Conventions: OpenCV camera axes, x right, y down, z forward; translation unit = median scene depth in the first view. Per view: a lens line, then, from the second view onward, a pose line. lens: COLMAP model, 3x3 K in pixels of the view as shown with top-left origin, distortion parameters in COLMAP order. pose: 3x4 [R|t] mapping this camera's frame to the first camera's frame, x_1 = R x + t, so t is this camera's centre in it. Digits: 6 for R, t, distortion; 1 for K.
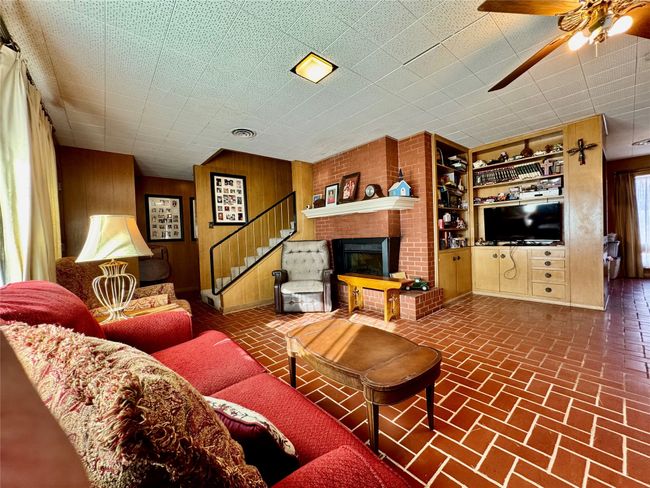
lens RADIAL K [[259.3, 0, 323.9], [0, 259.3, 243.1], [0, 0, 1]] dist [0.000356, -0.000418]
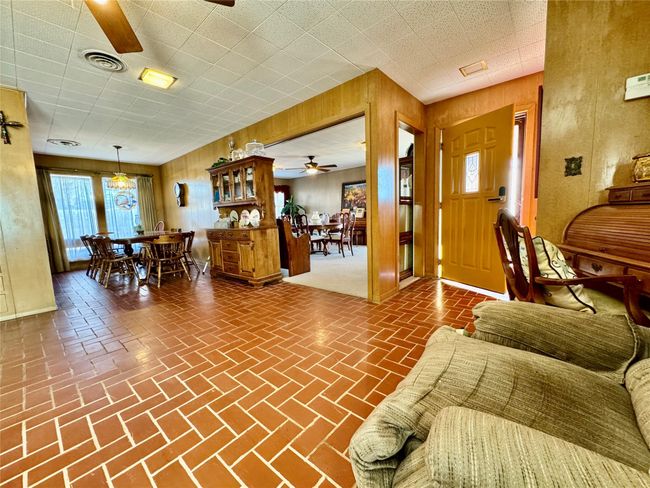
lens RADIAL K [[259.3, 0, 324.7], [0, 259.3, 244.7], [0, 0, 1]] dist [0.000356, -0.000418]
pose [[-0.148231, -0.067943, 0.986616, 0.017352], [0.061559, 0.995069, 0.077774, 0.009378], [-0.987035, 0.072263, -0.143318, 0.125832]]
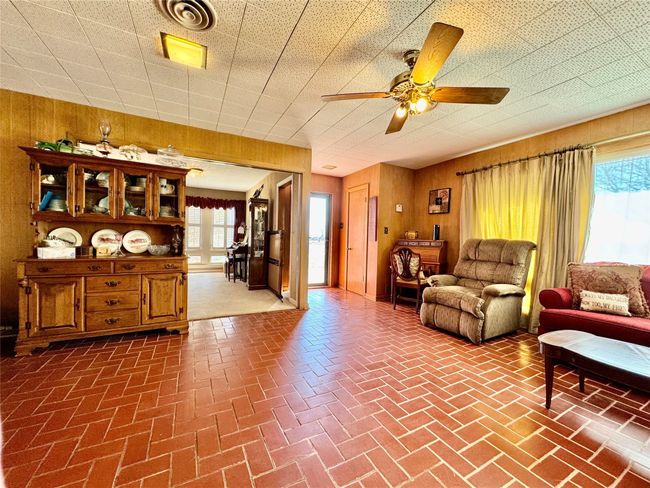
lens RADIAL K [[259.3, 0, 323.8], [0, 259.3, 244.4], [0, 0, 1]] dist [0.000356, -0.000418]
pose [[-0.973259, 0.011709, 0.229414, 0.403017], [0.019276, 0.999341, 0.030771, -0.040987], [-0.228902, 0.034370, -0.972842, 0.839983]]
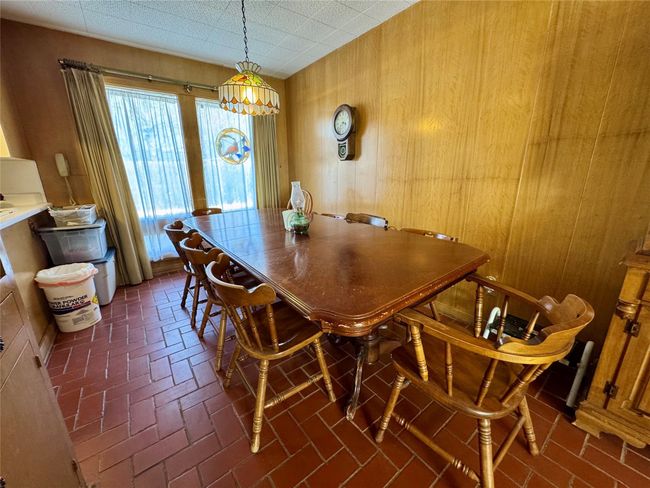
lens RADIAL K [[259.3, 0, 325.1], [0, 259.3, 247.7], [0, 0, 1]] dist [0.000356, -0.000418]
pose [[0.044797, -0.236324, 0.970641, 0.890880], [0.018607, 0.971645, 0.235709, -0.081721], [-0.998823, 0.007501, 0.047924, 0.745227]]
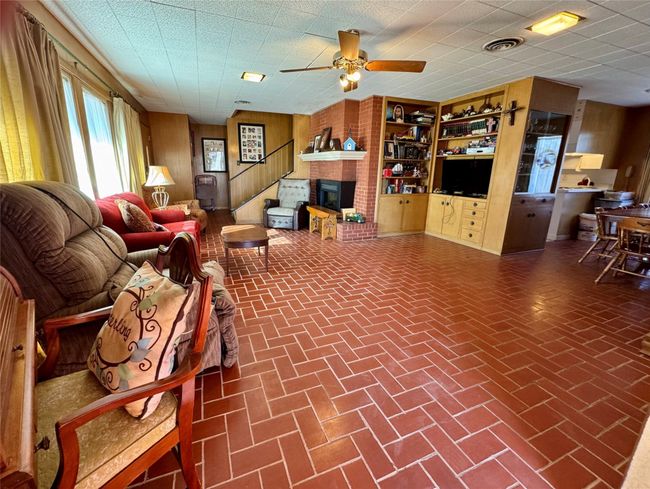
lens RADIAL K [[272.3, 0, 309.7], [0, 272.3, 231.3], [0, 0, 1]] dist [0.004405, 0.000077]
pose [[0.942450, 0.123765, -0.310596, 0.507869], [-0.057589, 0.975170, 0.213838, -0.055761], [0.329350, -0.183644, 0.926177, -0.354989]]
